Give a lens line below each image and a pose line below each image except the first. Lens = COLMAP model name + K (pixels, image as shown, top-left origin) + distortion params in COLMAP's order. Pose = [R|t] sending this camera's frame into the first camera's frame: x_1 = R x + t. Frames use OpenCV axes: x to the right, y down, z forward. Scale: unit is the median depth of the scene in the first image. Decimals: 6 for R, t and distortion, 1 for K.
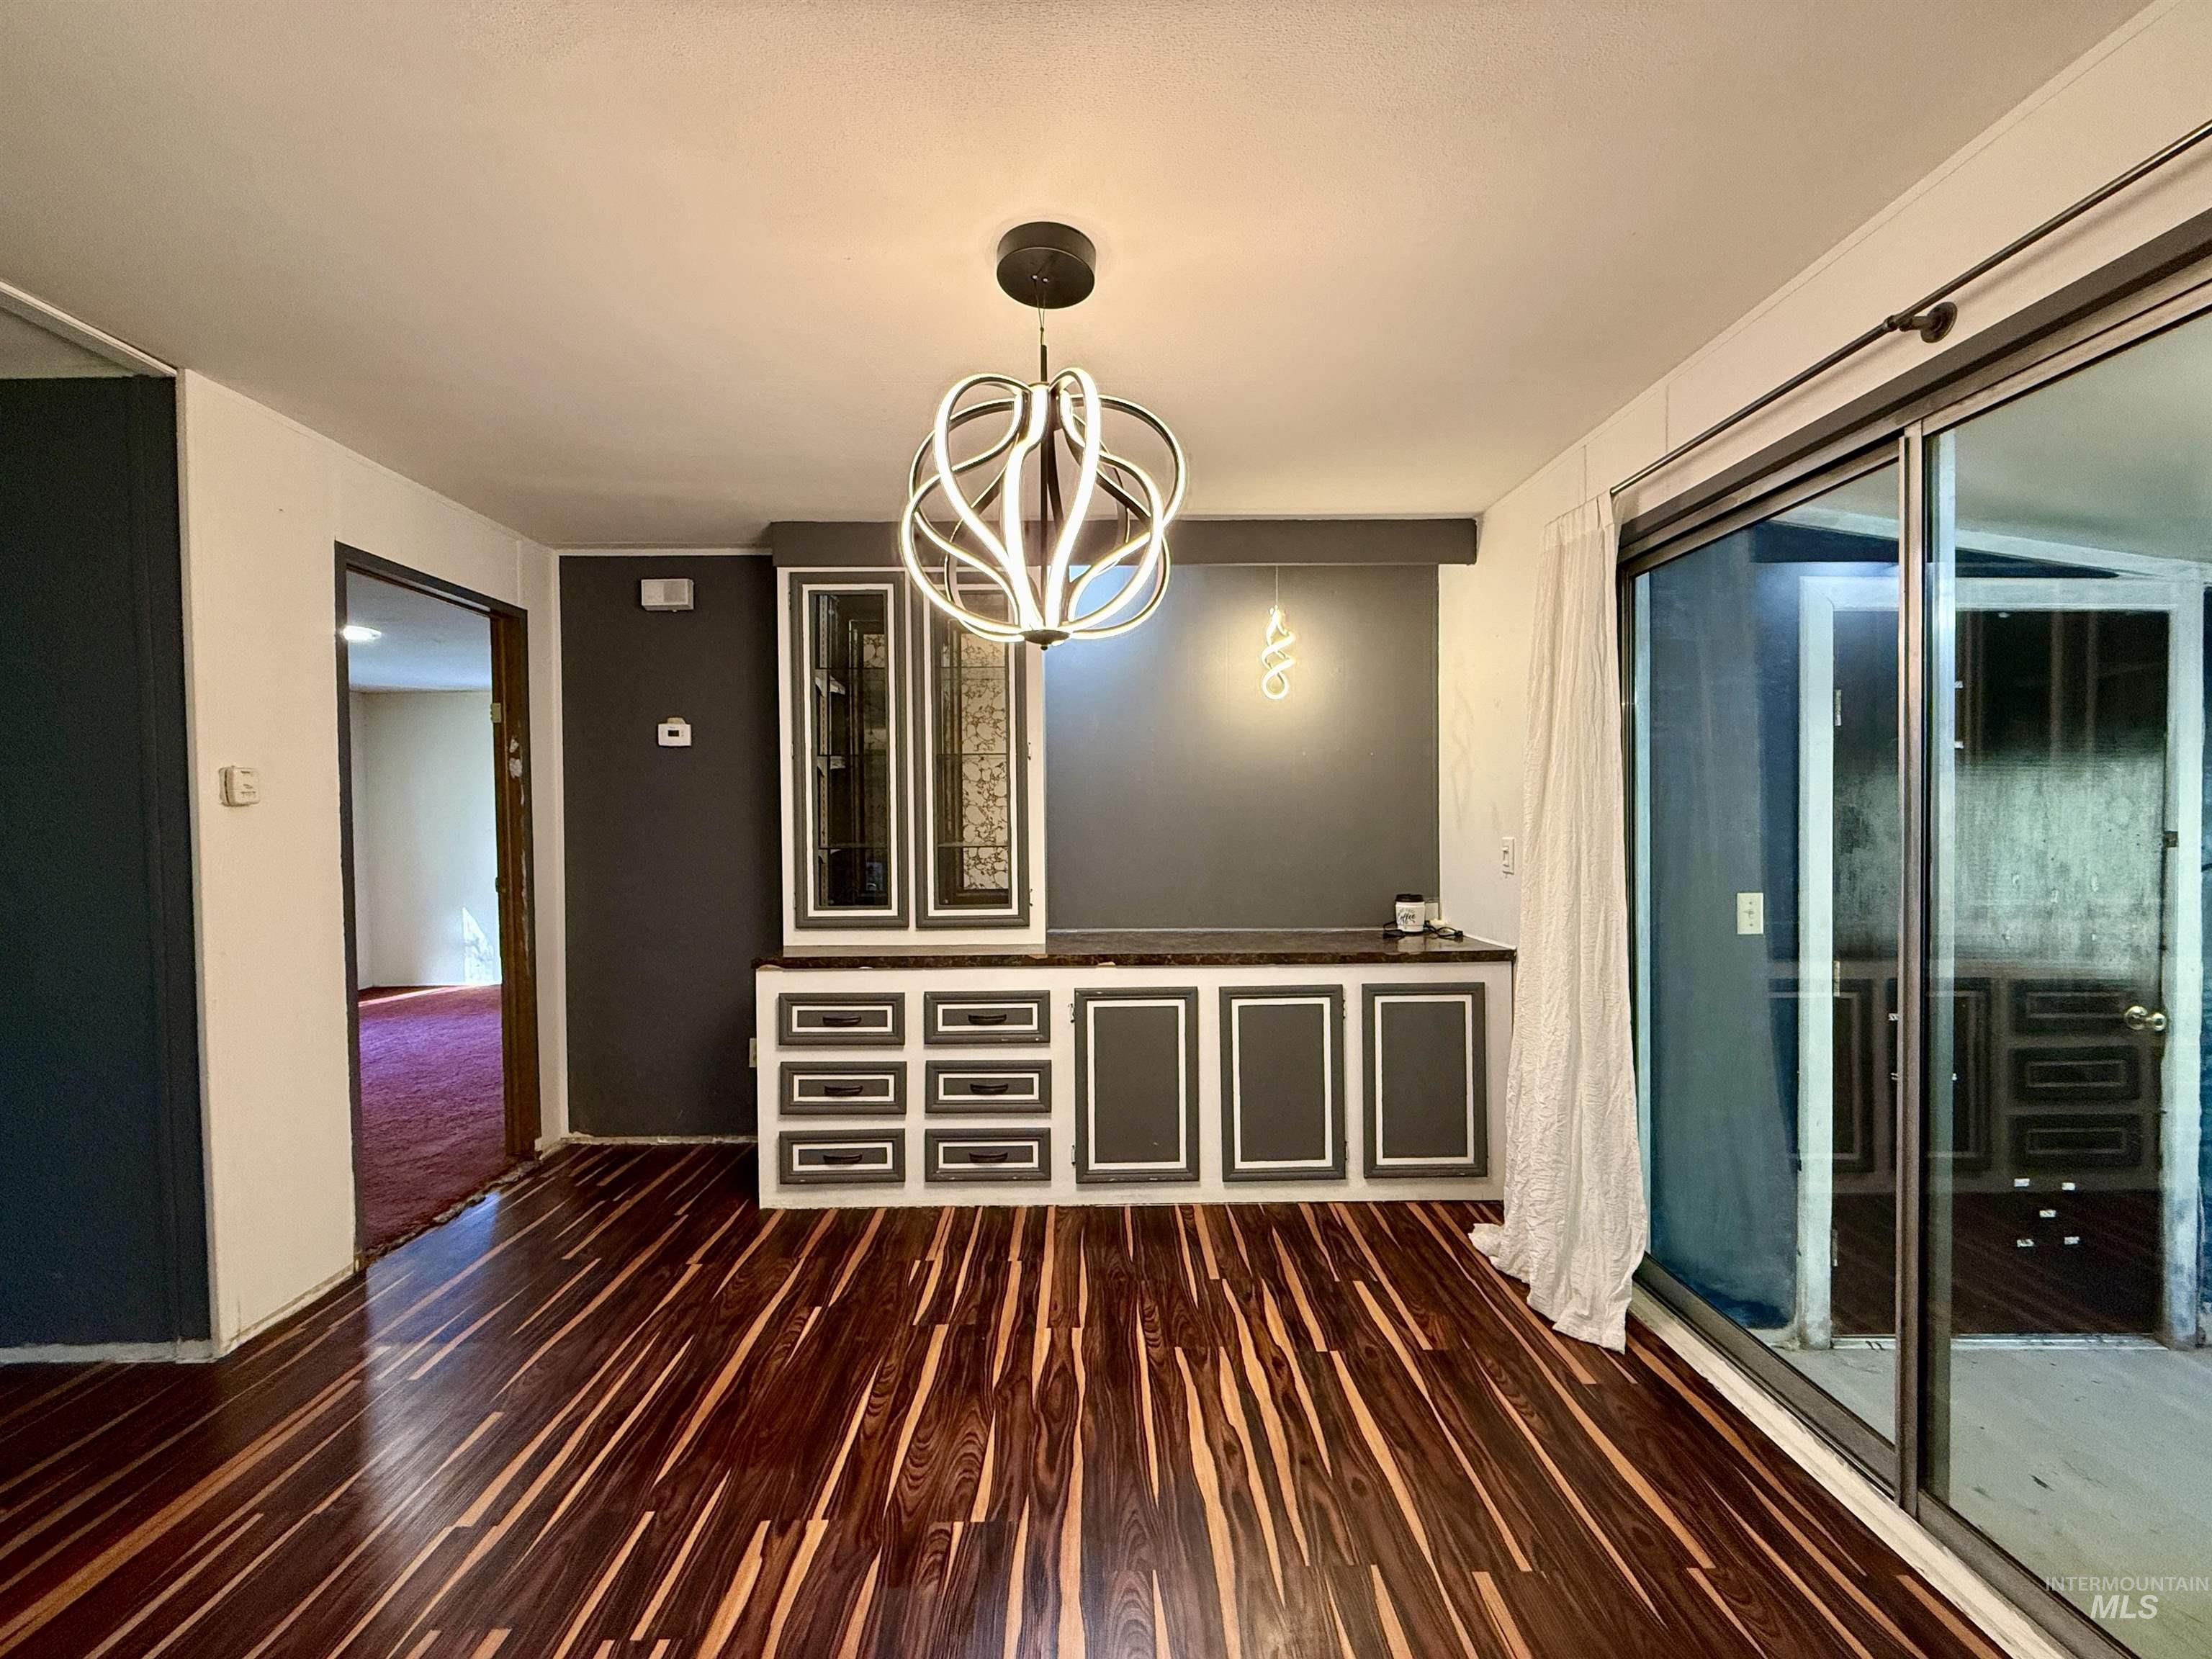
lens RADIAL K [[878.6, 0, 1102.2], [0, 878.6, 828.7], [0, 0, 1]] dist [-0.001133, -0.000472]
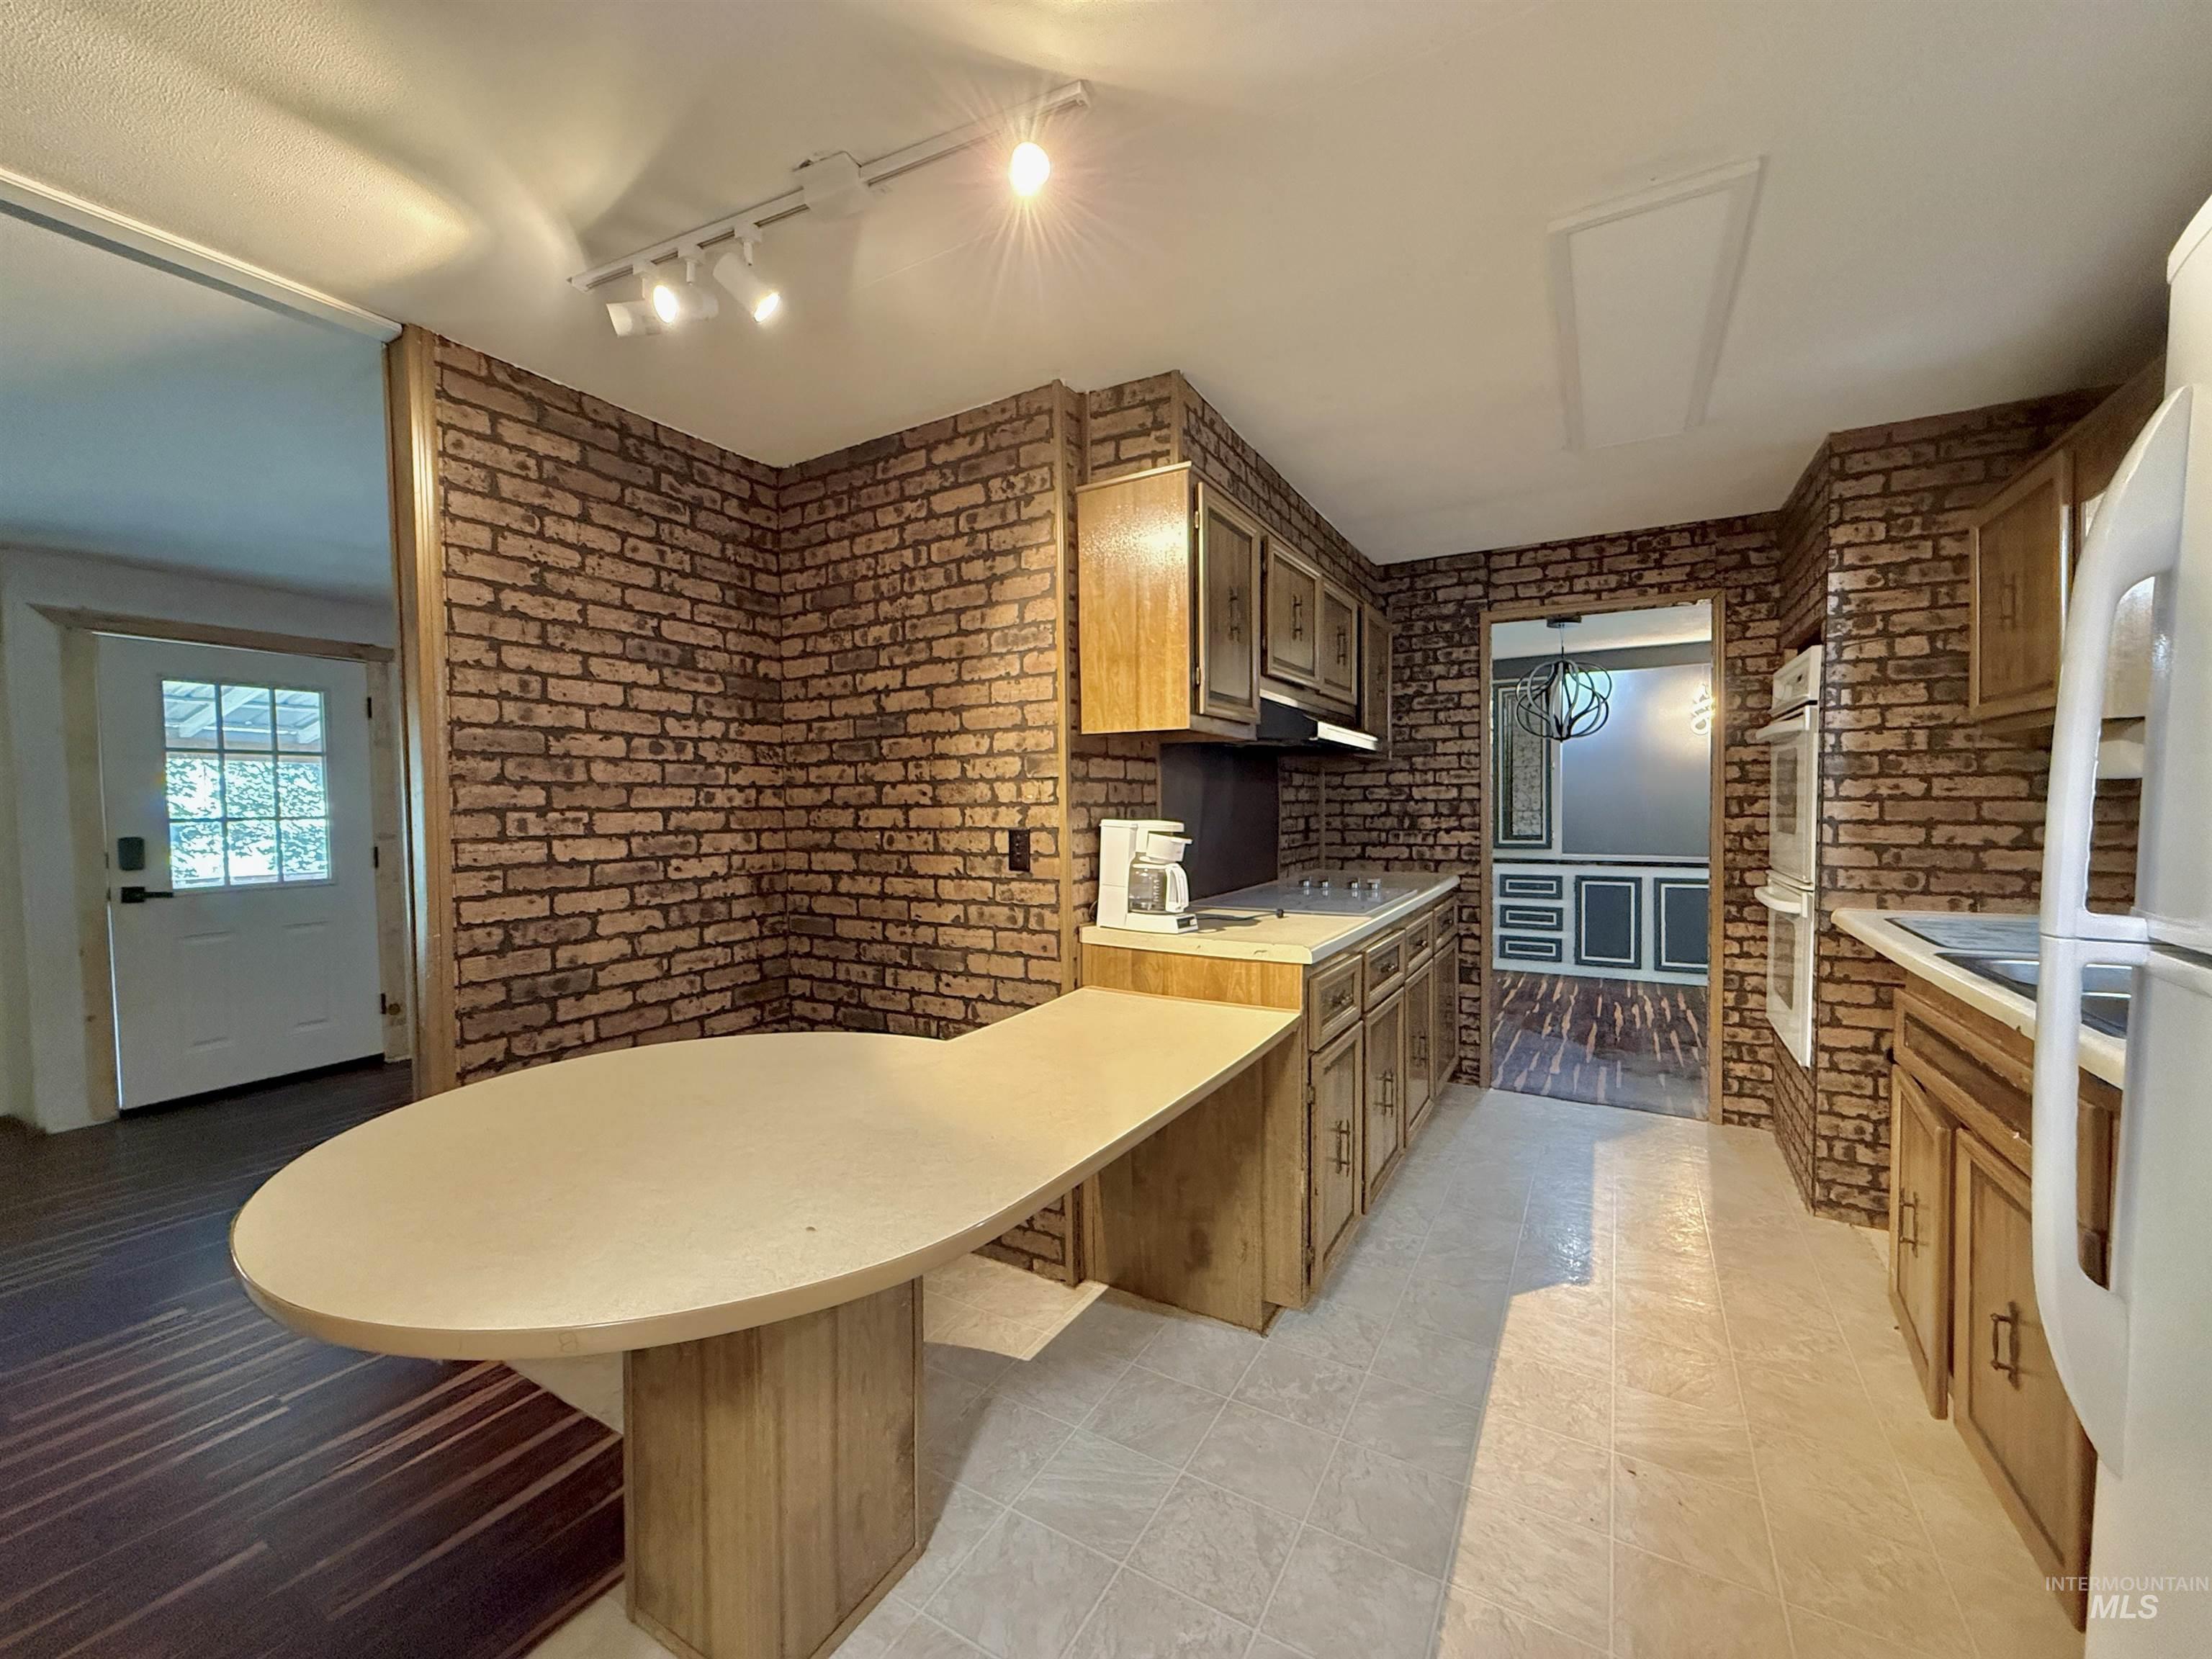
lens RADIAL K [[878.6, 0, 1097.5], [0, 878.6, 832.1], [0, 0, 1]] dist [-0.001133, -0.000472]
pose [[0.853293, 0.014792, -0.521222, 0.091048], [-0.001047, 0.999644, 0.026655, 0.018549], [0.521431, -0.022199, 0.853005, -1.471677]]
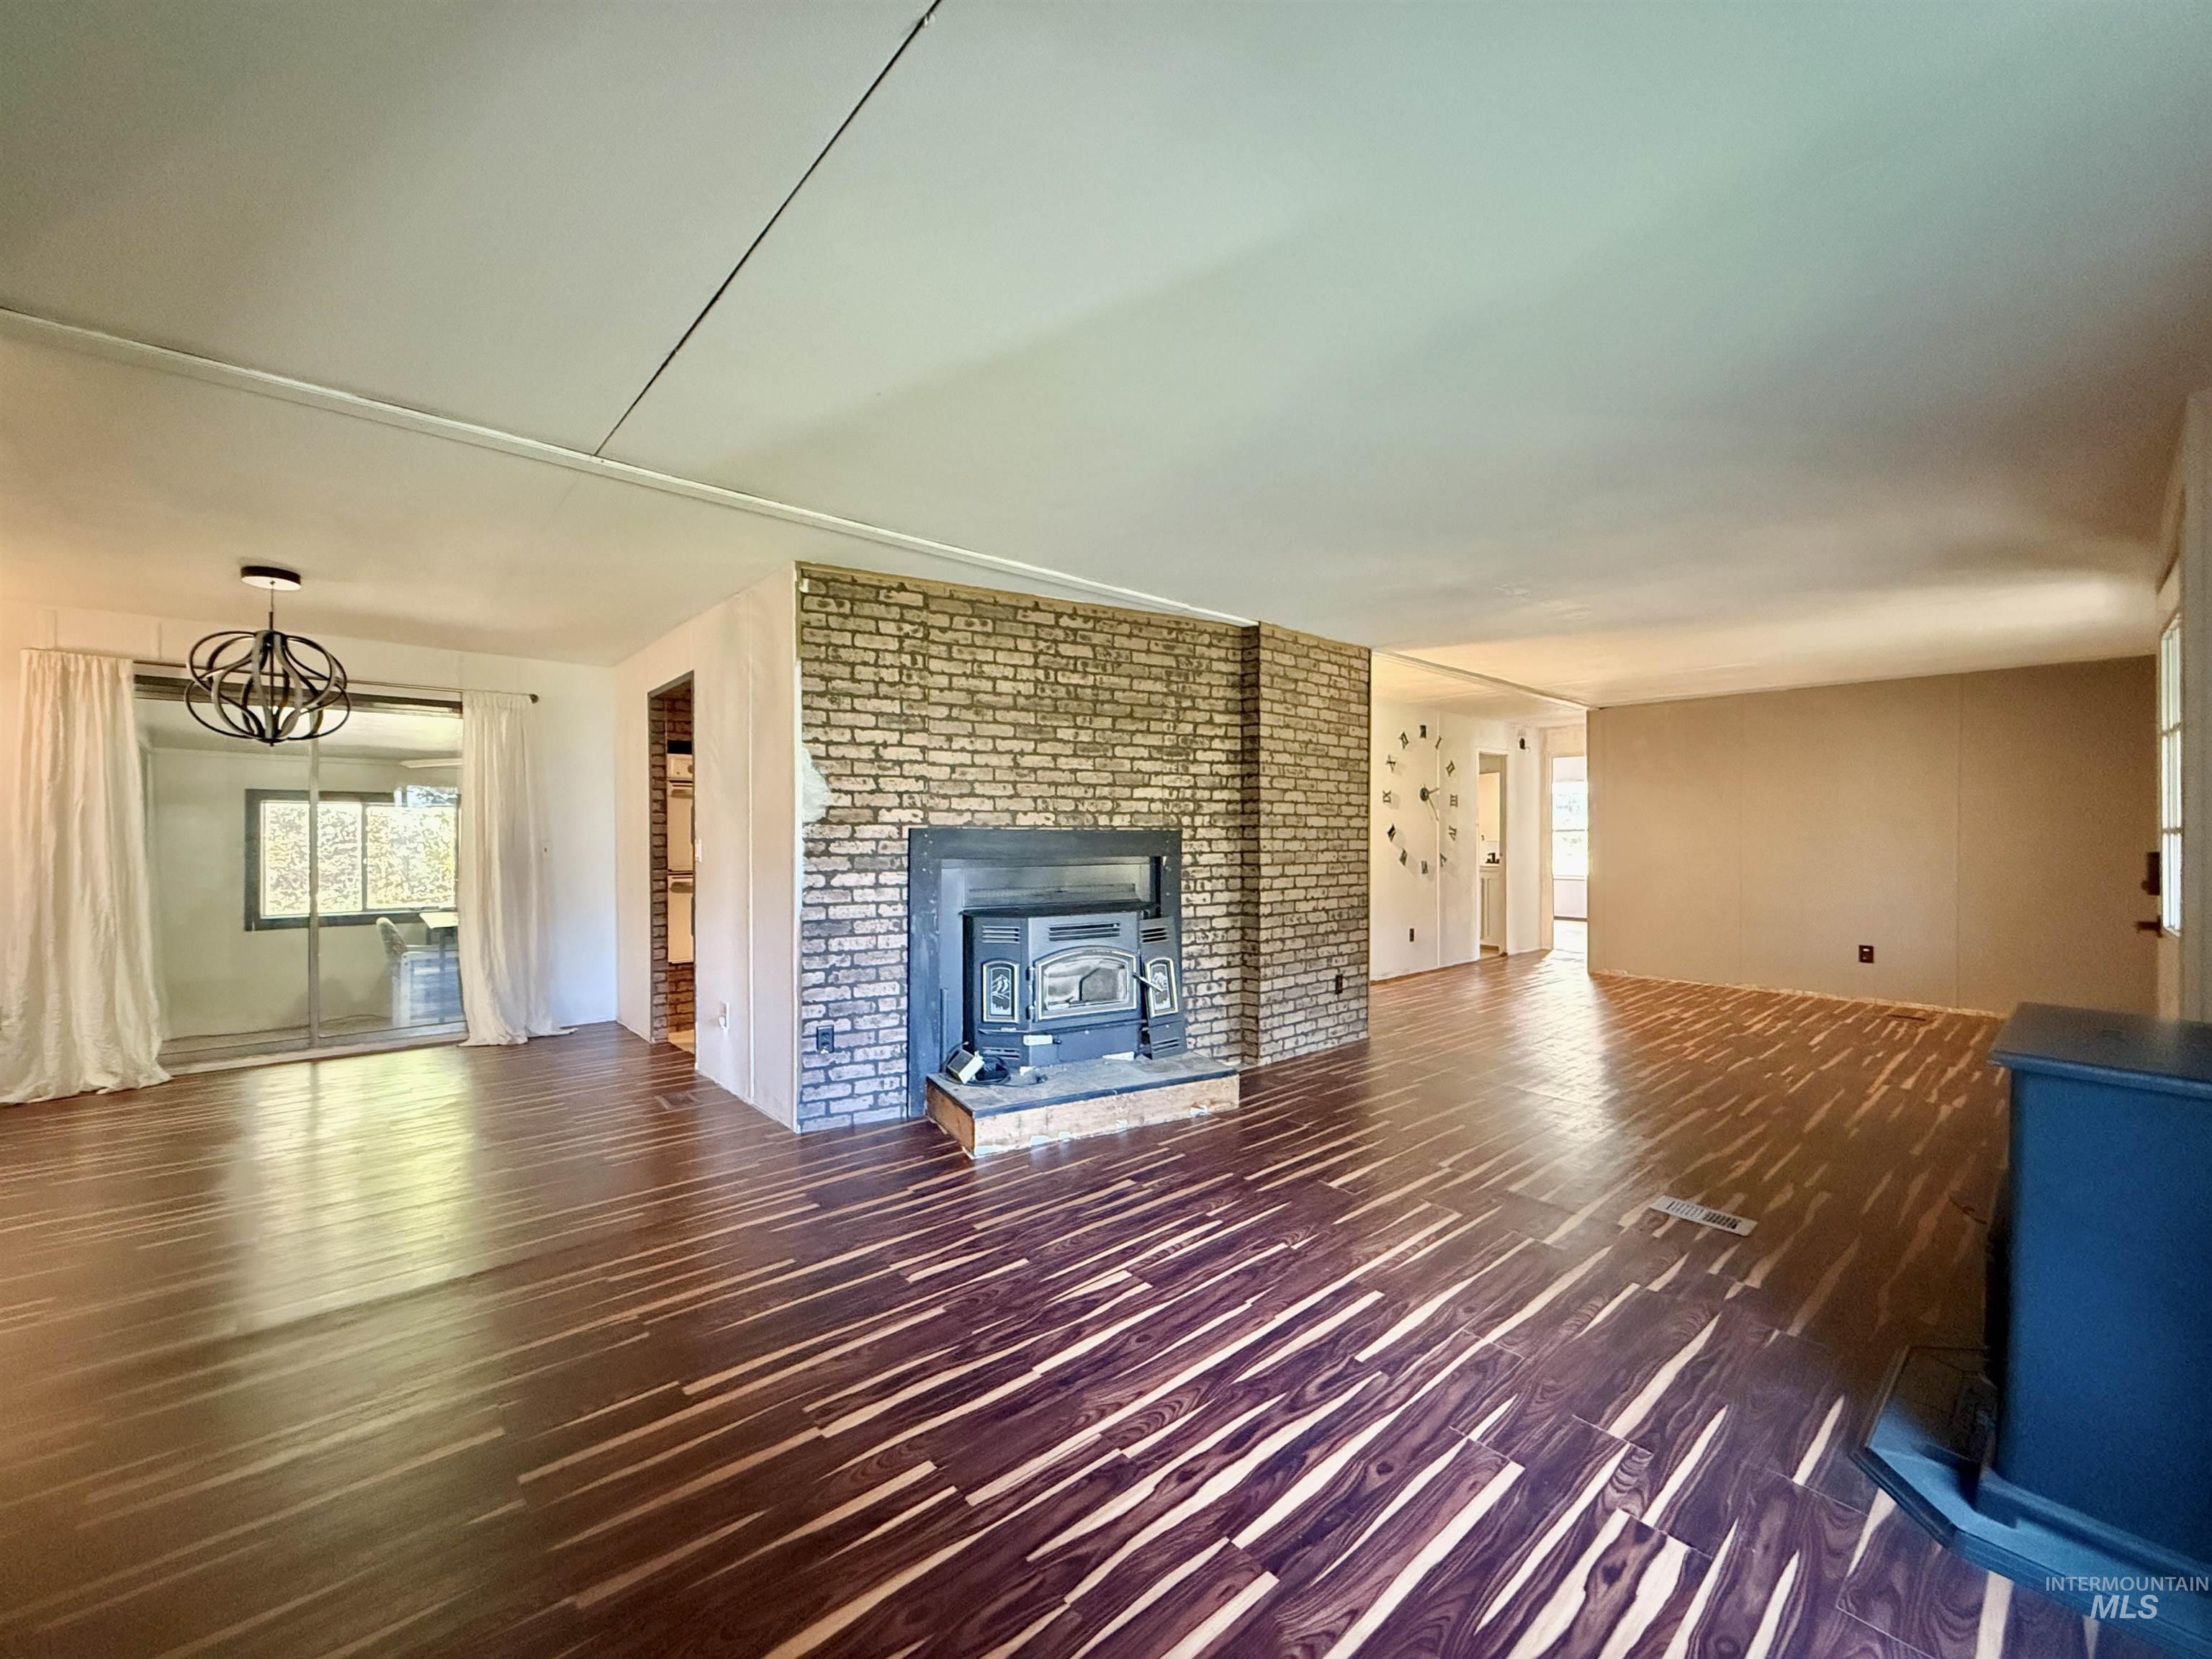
lens RADIAL K [[878.6, 0, 1096.5], [0, 878.6, 829.6], [0, 0, 1]] dist [-0.001133, -0.000472]
pose [[0.766948, 0.015497, 0.641523, -1.612008], [-0.001562, 0.999750, -0.022283, 0.048450], [-0.641708, 0.016088, 0.766780, -1.072950]]
